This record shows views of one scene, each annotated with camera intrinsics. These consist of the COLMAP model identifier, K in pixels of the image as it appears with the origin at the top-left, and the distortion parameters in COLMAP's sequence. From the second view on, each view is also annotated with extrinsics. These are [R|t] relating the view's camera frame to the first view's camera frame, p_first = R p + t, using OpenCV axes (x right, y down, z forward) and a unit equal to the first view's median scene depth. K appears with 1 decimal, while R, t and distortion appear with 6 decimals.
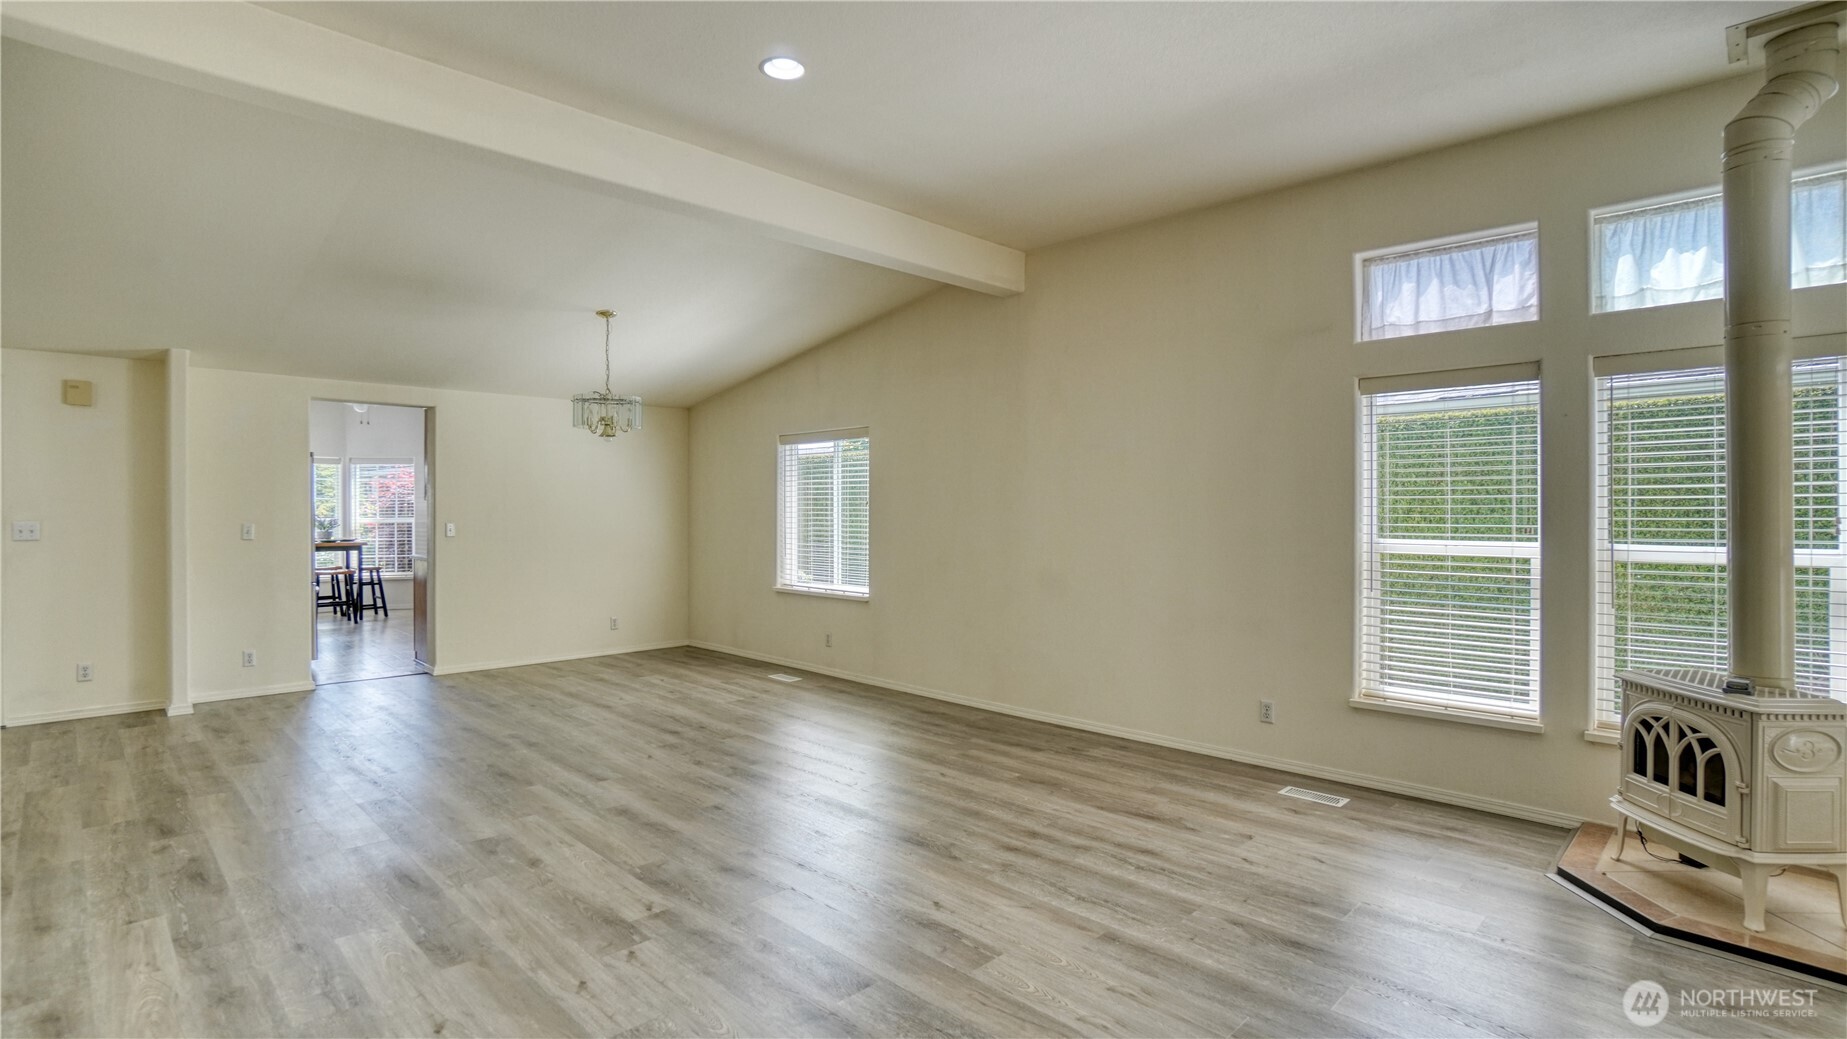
lens RADIAL K [[902.4, 0, 918.2], [0, 902.4, 510.5], [0, 0, 1]] dist [-0.028691, 0.008770]
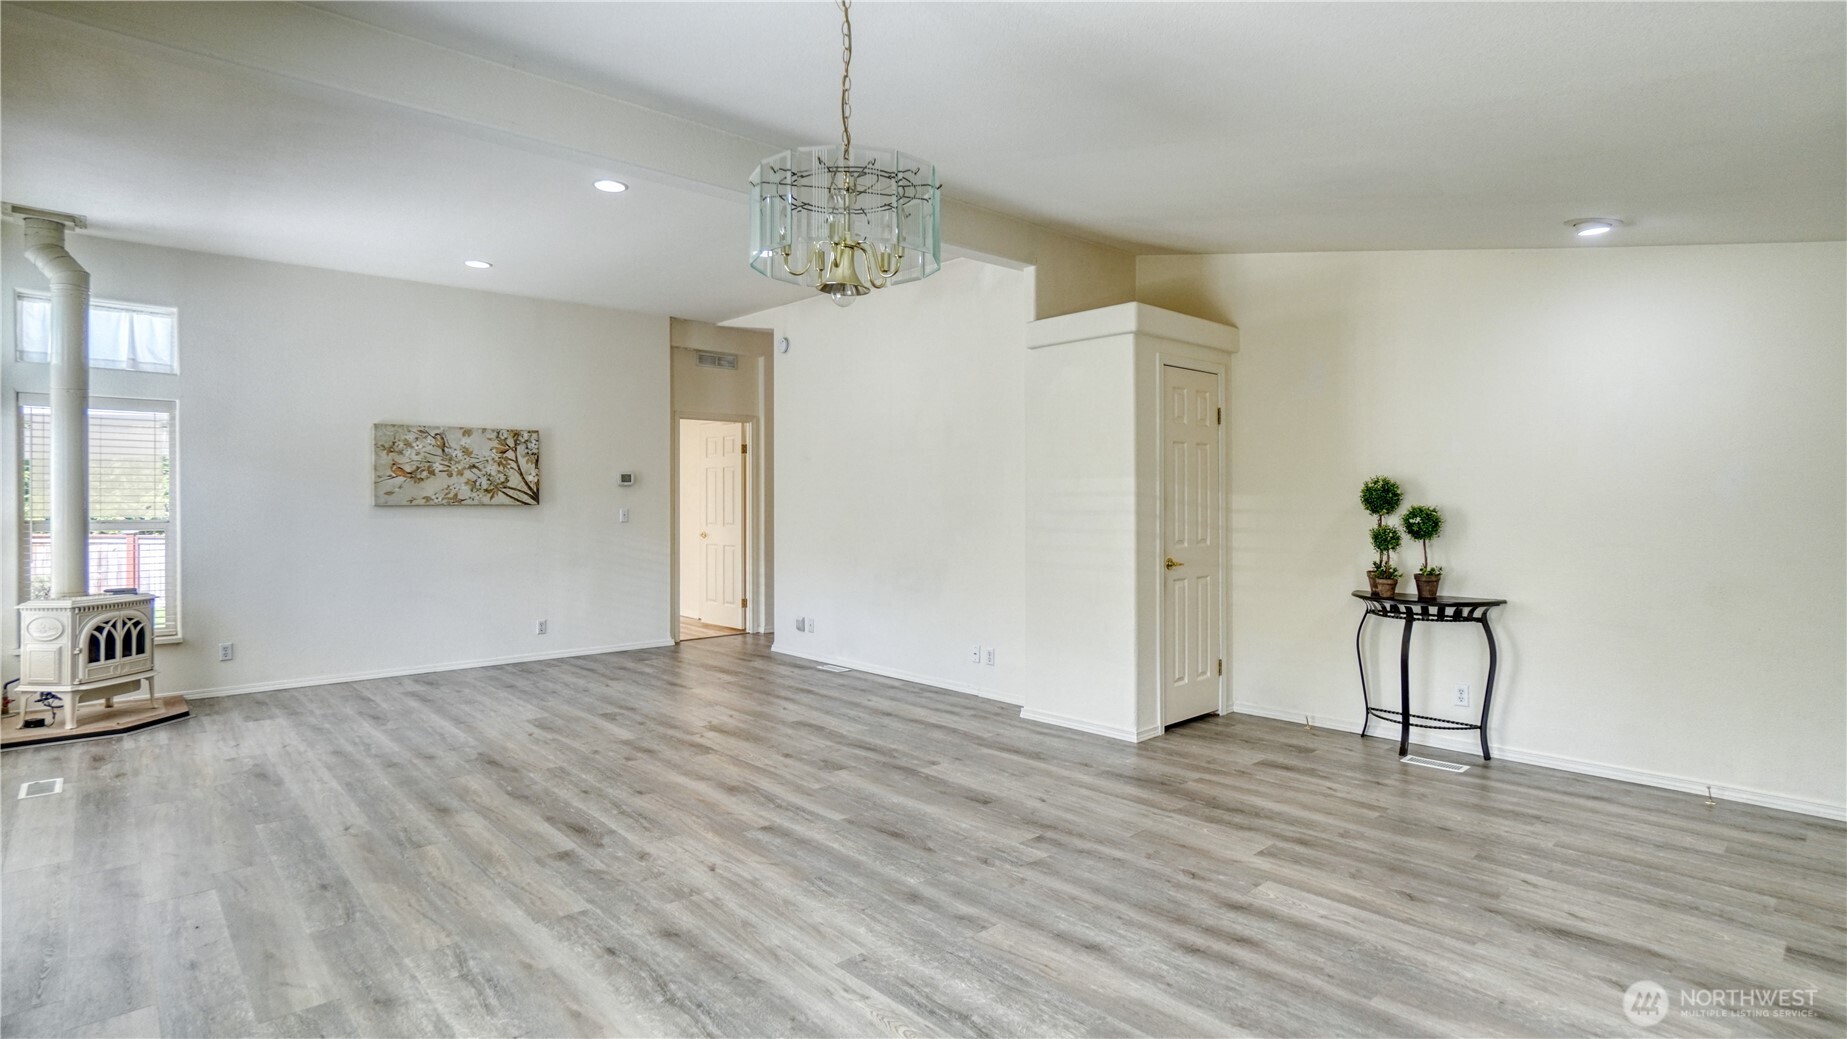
lens RADIAL K [[902.4, 0, 942.1], [0, 902.4, 503.3], [0, 0, 1]] dist [-0.028691, 0.008770]
pose [[-0.999926, -0.003007, 0.011822, -0.715434], [-0.002936, 0.999978, 0.006015, -0.003964], [-0.011840, 0.005980, -0.999912, 2.495373]]
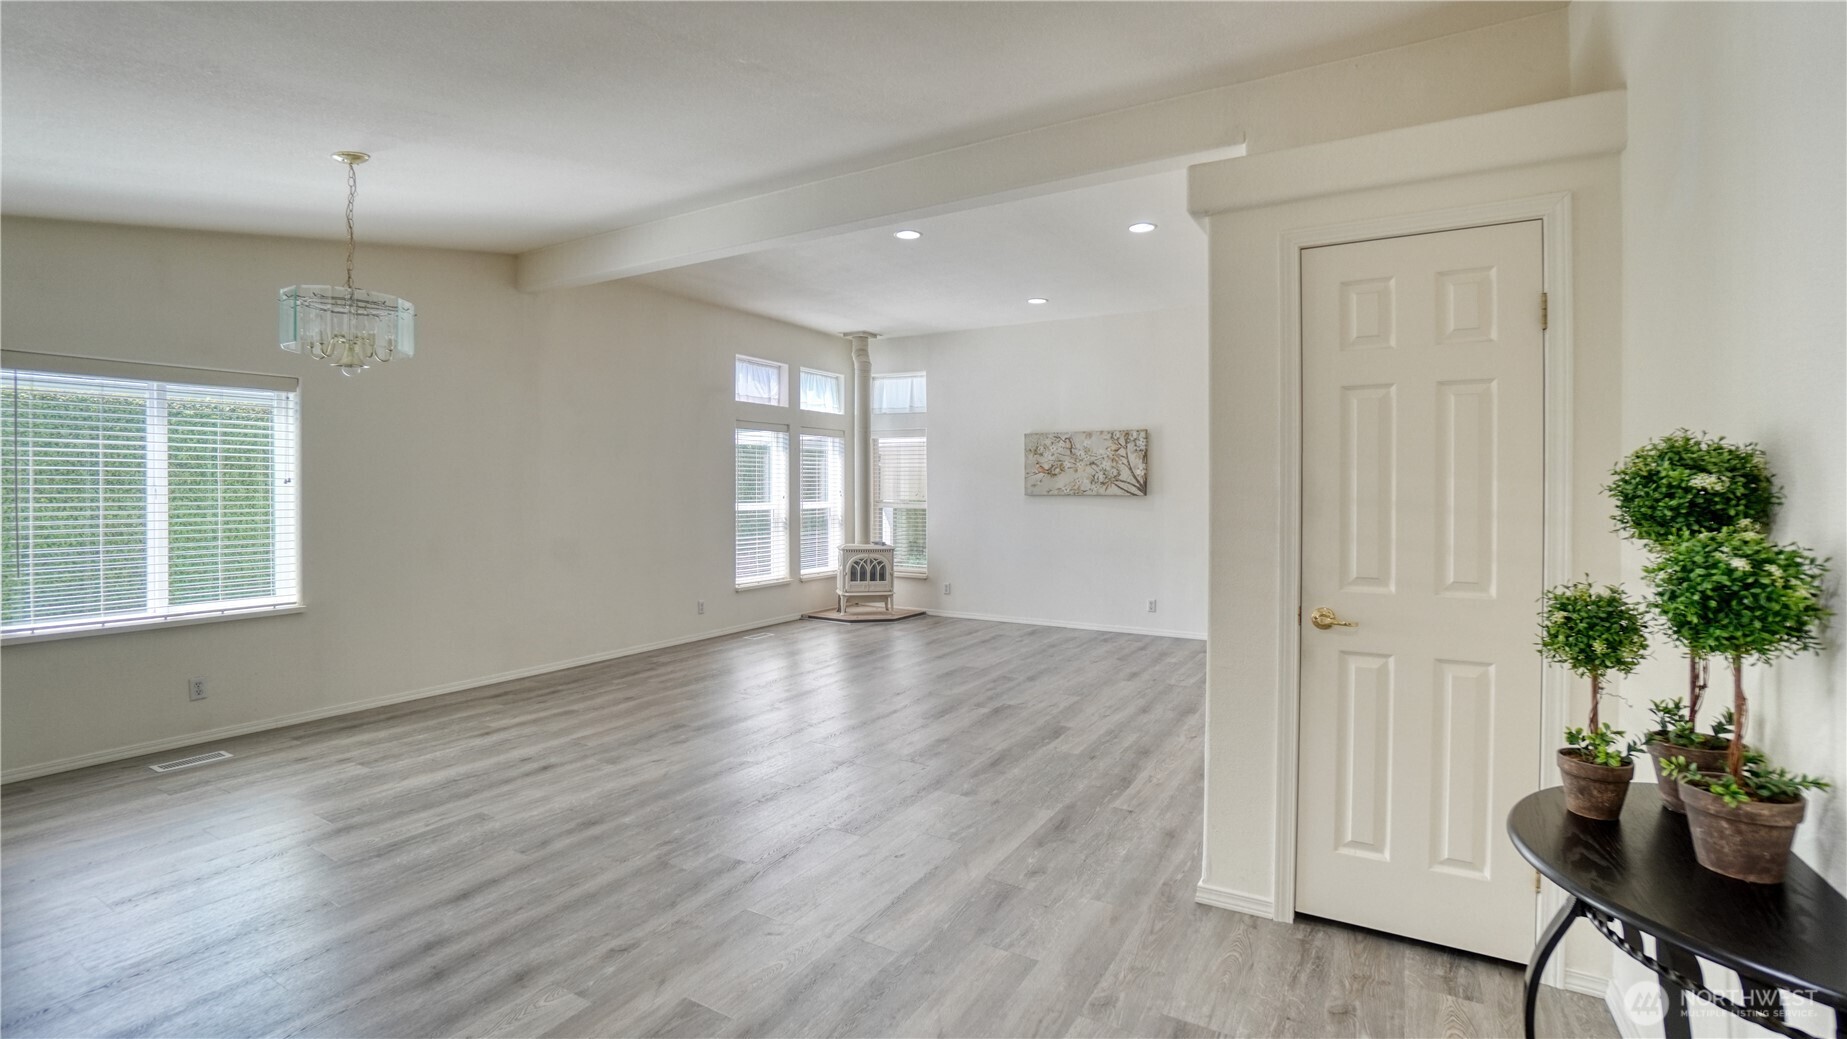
lens RADIAL K [[824.0, 0, 927.7], [0, 824.0, 518.3], [0, 0, 1]] dist [-0.060867, 0.019480]
pose [[-0.270651, -0.038005, 0.961927, -1.738008], [-0.002881, 0.999248, 0.038668, -0.007967], [-0.962673, 0.007694, -0.270557, 1.437163]]
